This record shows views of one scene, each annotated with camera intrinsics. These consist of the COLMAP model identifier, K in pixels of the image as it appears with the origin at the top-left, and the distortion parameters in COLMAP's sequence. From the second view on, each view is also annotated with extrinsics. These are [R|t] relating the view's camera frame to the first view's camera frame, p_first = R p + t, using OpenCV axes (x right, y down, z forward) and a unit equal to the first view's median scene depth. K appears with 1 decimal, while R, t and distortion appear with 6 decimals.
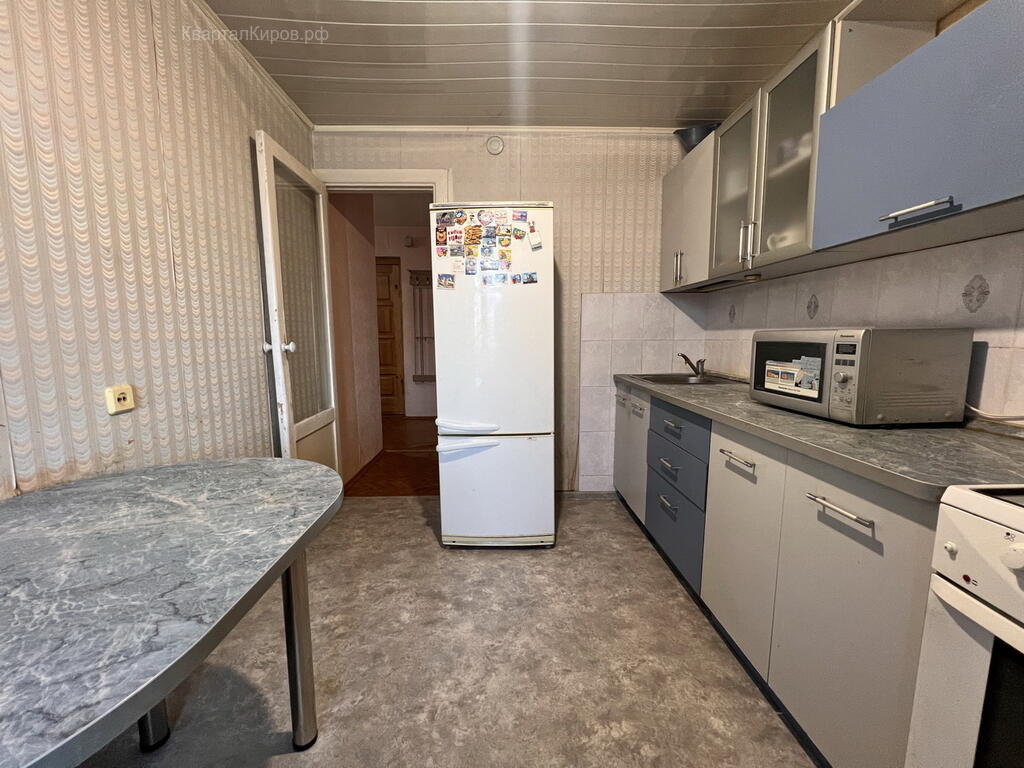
lens RADIAL K [[410.2, 0, 509.0], [0, 410.2, 385.4], [0, 0, 1]] dist [-0.001548, 0.000054]
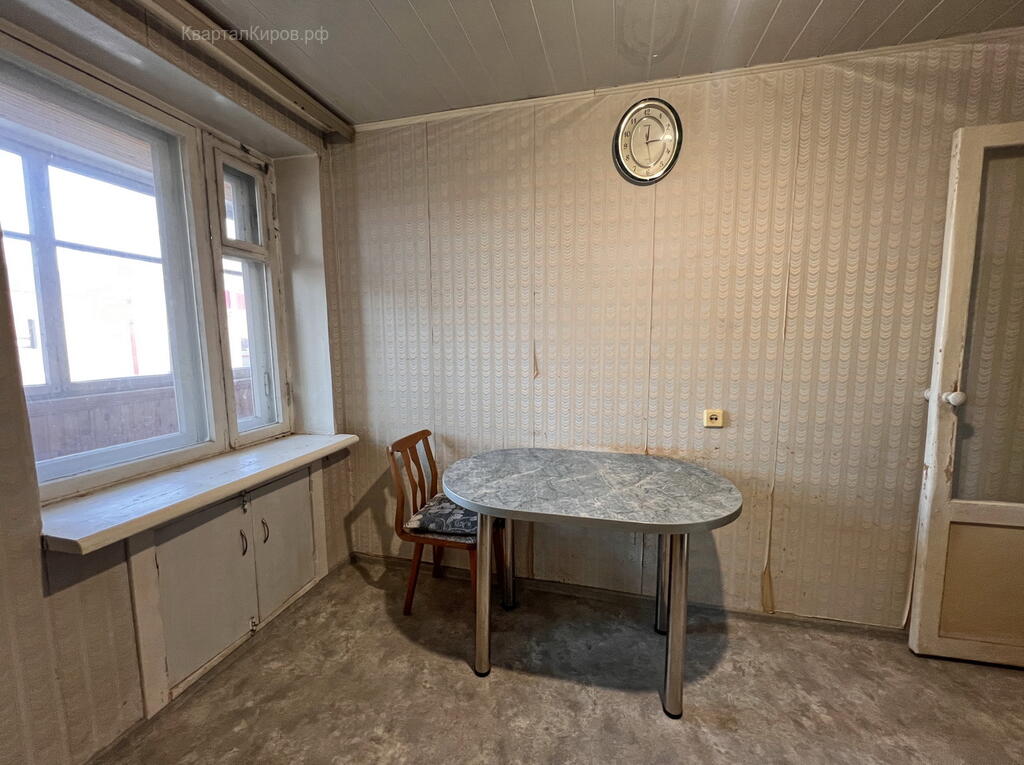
lens RADIAL K [[410.2, 0, 509.0], [0, 410.2, 383.9], [0, 0, 1]] dist [-0.001548, 0.000054]
pose [[-0.275279, 0.103652, -0.955760, 0.791027], [-0.110680, 0.984143, 0.138608, -0.251953], [0.954972, 0.143939, -0.259442, 0.764312]]
